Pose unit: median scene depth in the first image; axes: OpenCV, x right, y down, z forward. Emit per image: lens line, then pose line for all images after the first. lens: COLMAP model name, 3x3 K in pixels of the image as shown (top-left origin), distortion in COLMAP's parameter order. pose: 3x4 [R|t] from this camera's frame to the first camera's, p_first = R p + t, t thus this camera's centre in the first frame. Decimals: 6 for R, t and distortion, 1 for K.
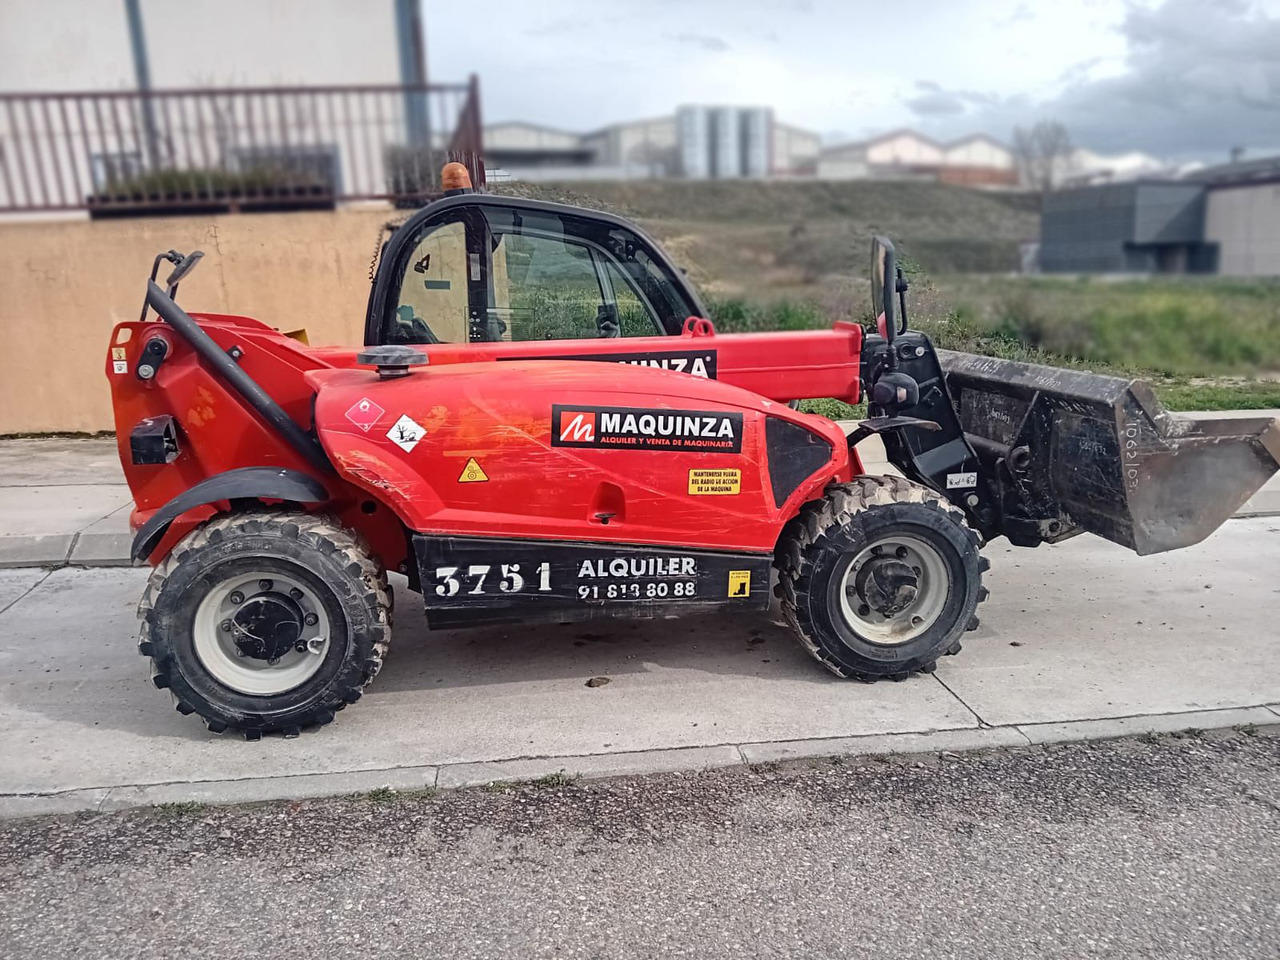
lens RADIAL K [[957.3, 0, 642.8], [0, 957.3, 485.3], [0, 0, 1]] dist [0.128511, -0.239288]
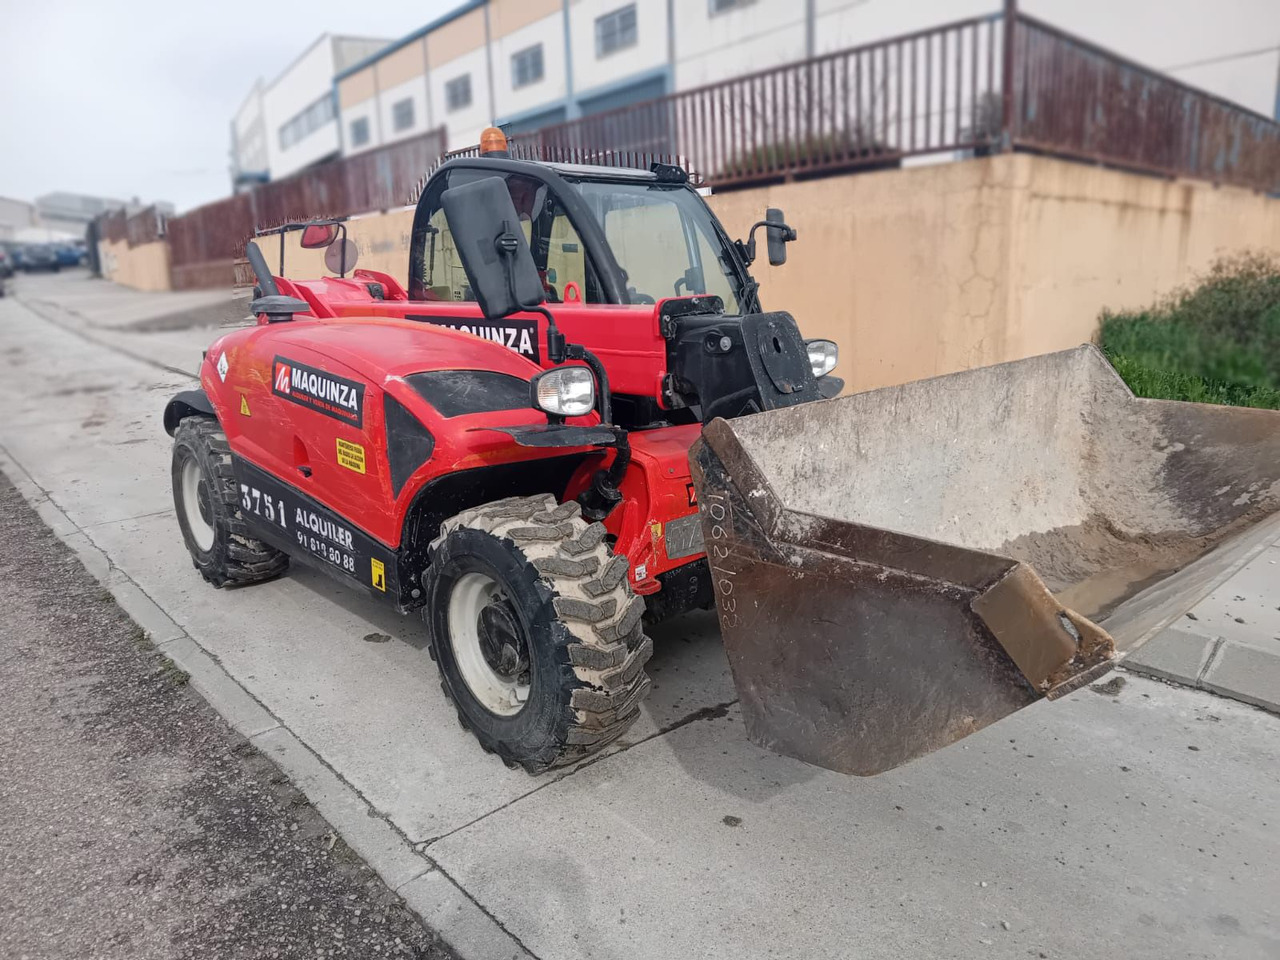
lens RADIAL K [[957.3, 0, 642.8], [0, 957.3, 485.3], [0, 0, 1]] dist [0.128511, -0.239288]
pose [[0.535940, 0.196698, -0.821023, 0.996783], [-0.172421, 0.977485, 0.121632, -0.137774], [0.826462, 0.076375, 0.557788, 0.714224]]
